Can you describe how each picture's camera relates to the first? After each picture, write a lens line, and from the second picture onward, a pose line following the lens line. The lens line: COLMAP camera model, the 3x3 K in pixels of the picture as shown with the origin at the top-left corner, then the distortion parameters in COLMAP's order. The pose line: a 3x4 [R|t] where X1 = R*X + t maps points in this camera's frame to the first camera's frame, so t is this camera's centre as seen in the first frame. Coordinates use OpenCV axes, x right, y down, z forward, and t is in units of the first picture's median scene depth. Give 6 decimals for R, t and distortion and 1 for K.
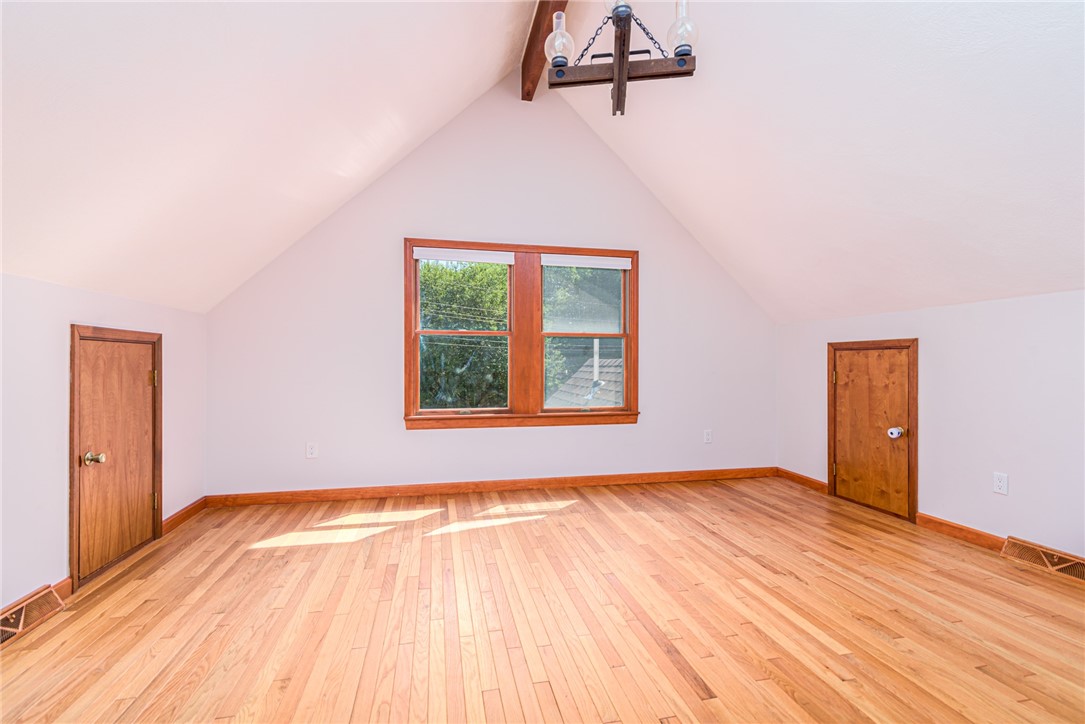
lens RADIAL K [[530.8, 0, 568.9], [0, 530.8, 360.3], [0, 0, 1]] dist [0.000887, 0.000014]
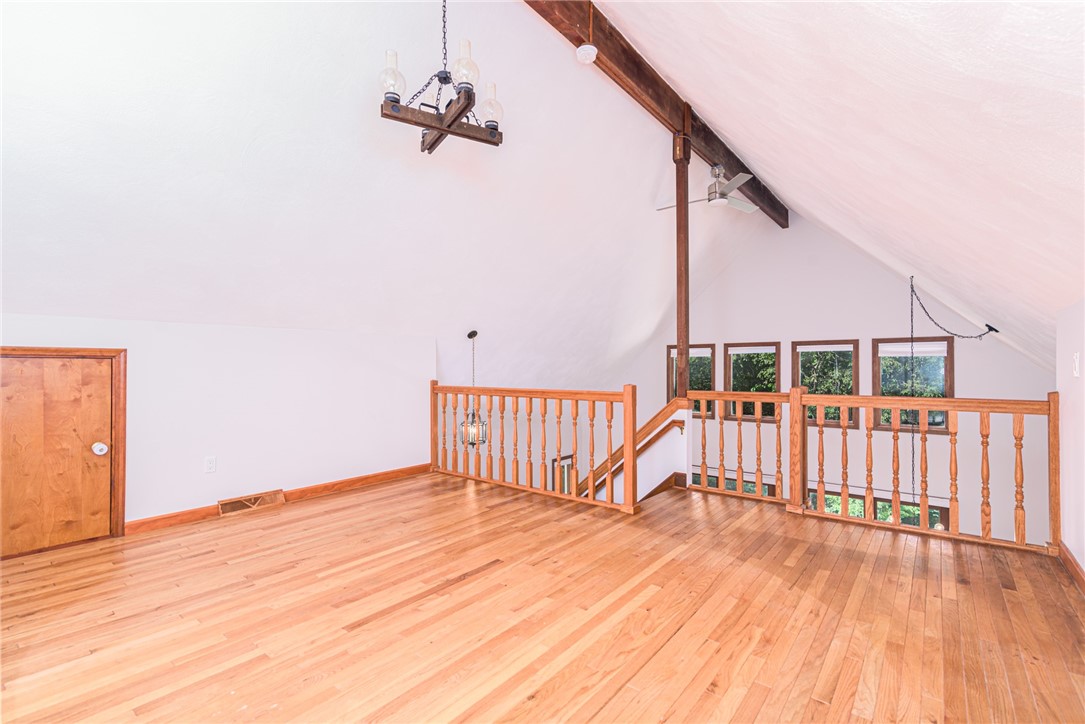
lens RADIAL K [[488.4, 0, 542.8], [0, 488.4, 365.3], [0, 0, 1]] dist [0.014494, -0.000507]
pose [[-0.623916, 0.006413, 0.781465, -0.583141], [-0.000723, 0.999961, -0.008783, -0.003108], [-0.781491, -0.006045, -0.623887, 1.003051]]
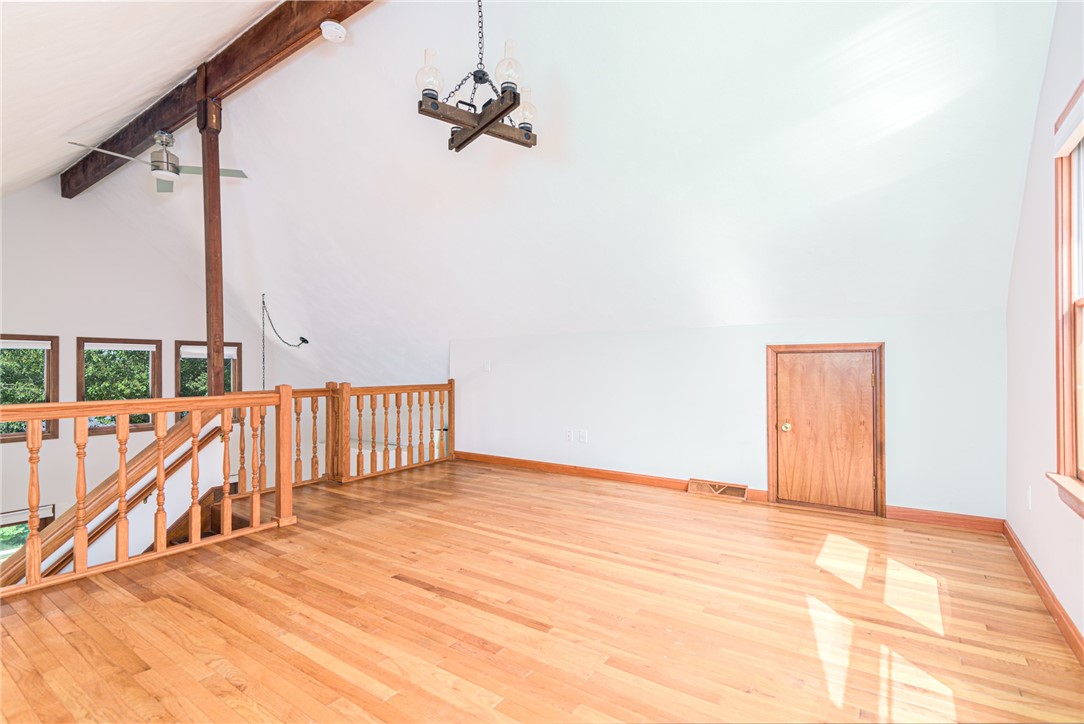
lens RADIAL K [[461.4, 0, 540.0], [0, 461.4, 366.2], [0, 0, 1]] dist [0.000831, -0.000043]
pose [[-0.769567, 0.001416, -0.638564, 0.432421], [0.007321, 0.999951, -0.006606, 0.003840], [0.638524, -0.009758, -0.769540, 1.241664]]
